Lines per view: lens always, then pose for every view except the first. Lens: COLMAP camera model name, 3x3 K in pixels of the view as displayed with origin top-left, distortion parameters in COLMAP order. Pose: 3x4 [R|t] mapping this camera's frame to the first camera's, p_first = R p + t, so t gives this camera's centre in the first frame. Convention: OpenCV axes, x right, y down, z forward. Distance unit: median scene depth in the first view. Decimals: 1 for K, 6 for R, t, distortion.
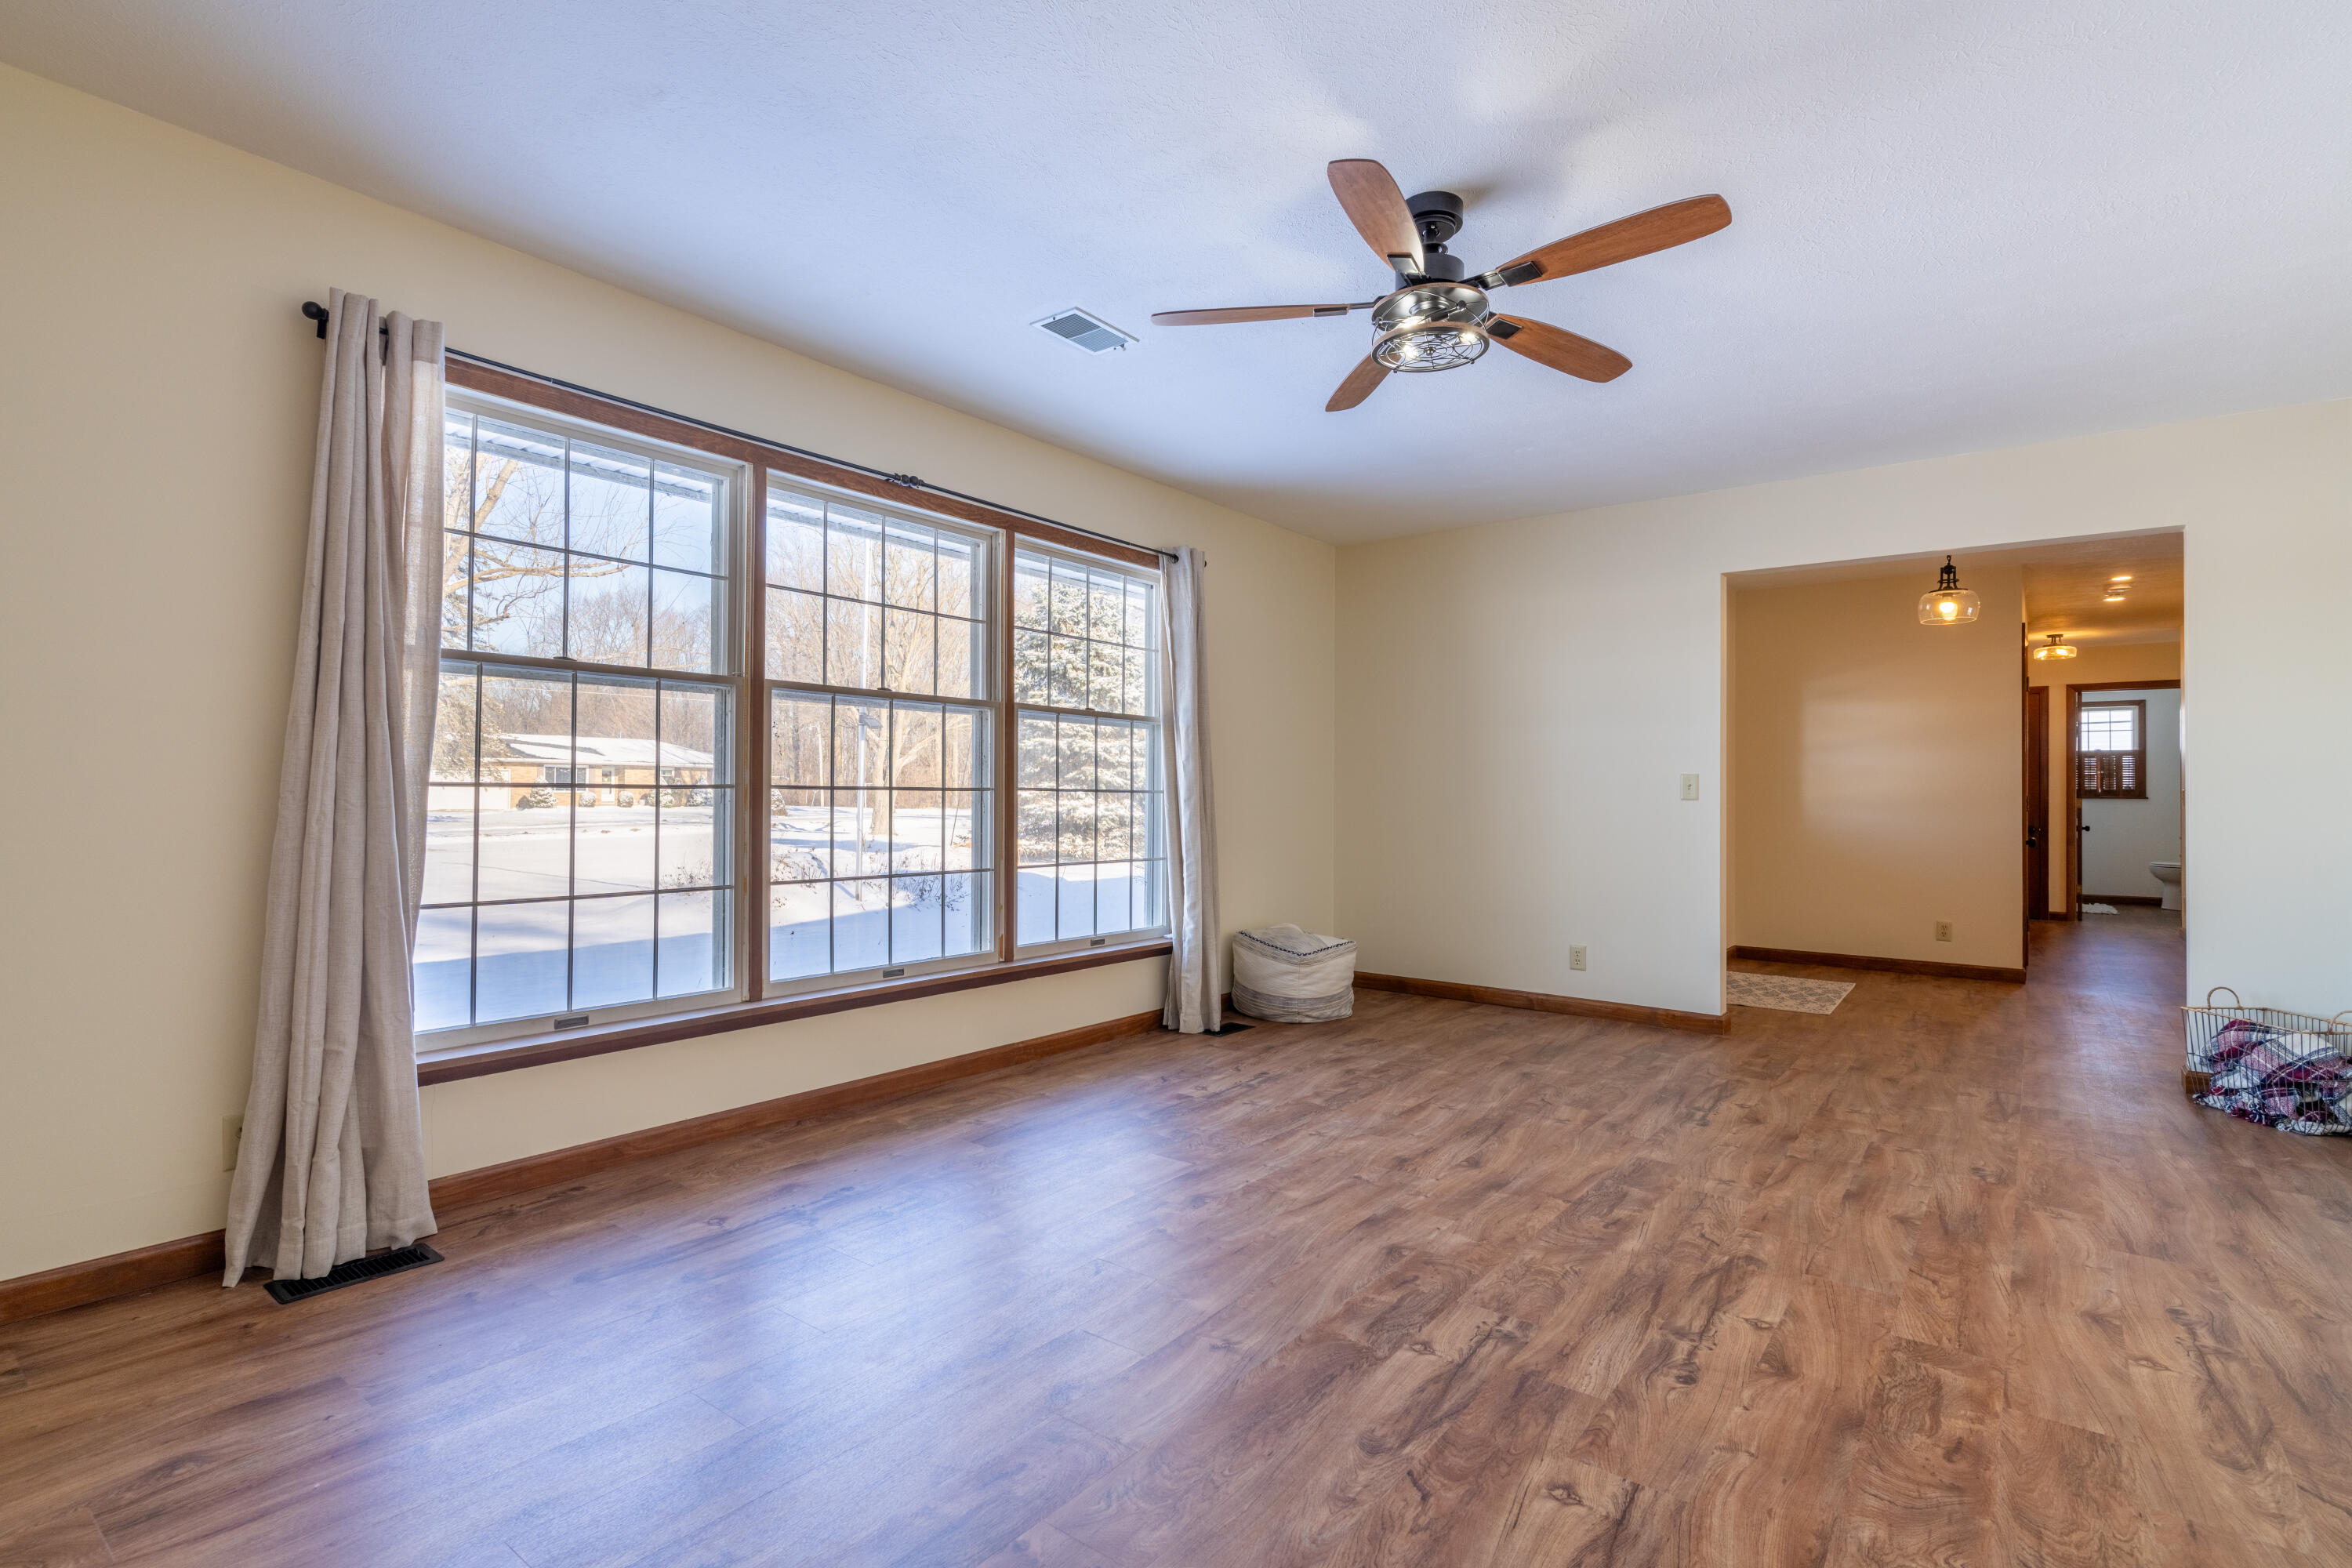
lens RADIAL K [[1114.7, 0, 1179.1], [0, 1114.7, 791.3], [0, 0, 1]] dist [0.002246, -0.001010]
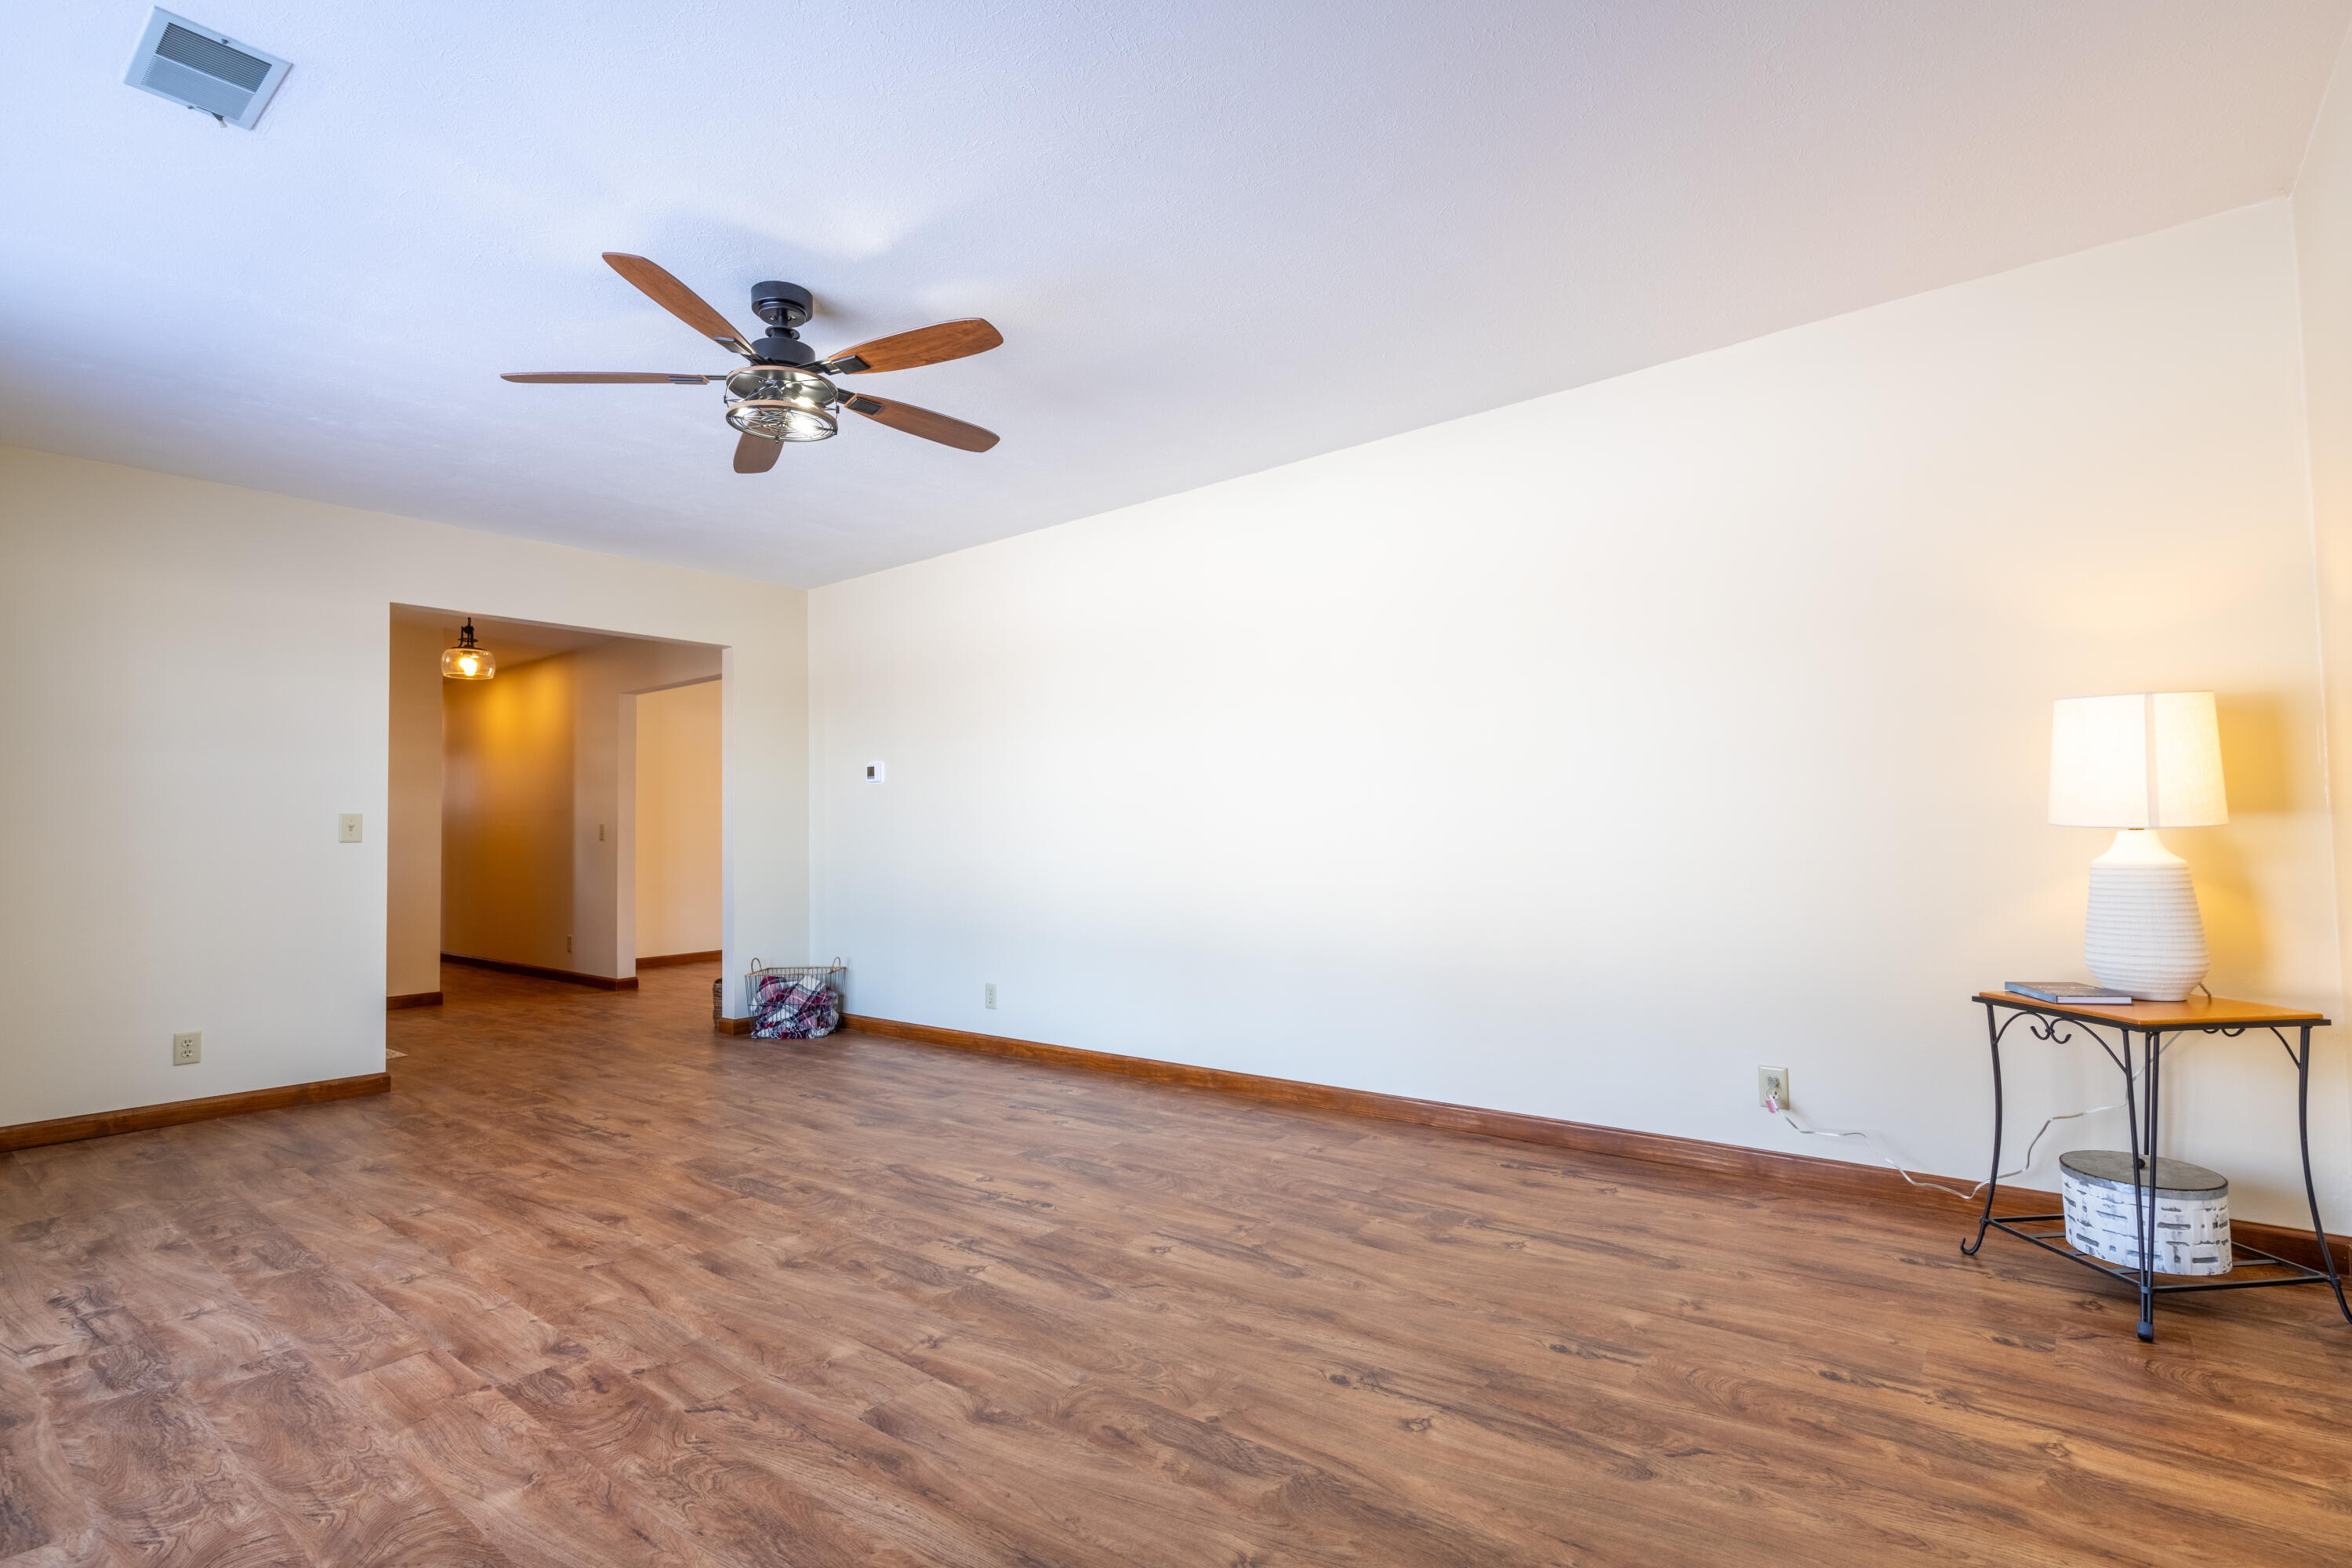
lens RADIAL K [[1114.7, 0, 1179.1], [0, 1114.7, 791.3], [0, 0, 1]] dist [0.002246, -0.001010]
pose [[0.028025, 0.026223, 0.999263, -0.762186], [0.012538, 0.999568, -0.026582, -0.002266], [-0.999529, 0.013273, 0.027684, 0.530044]]
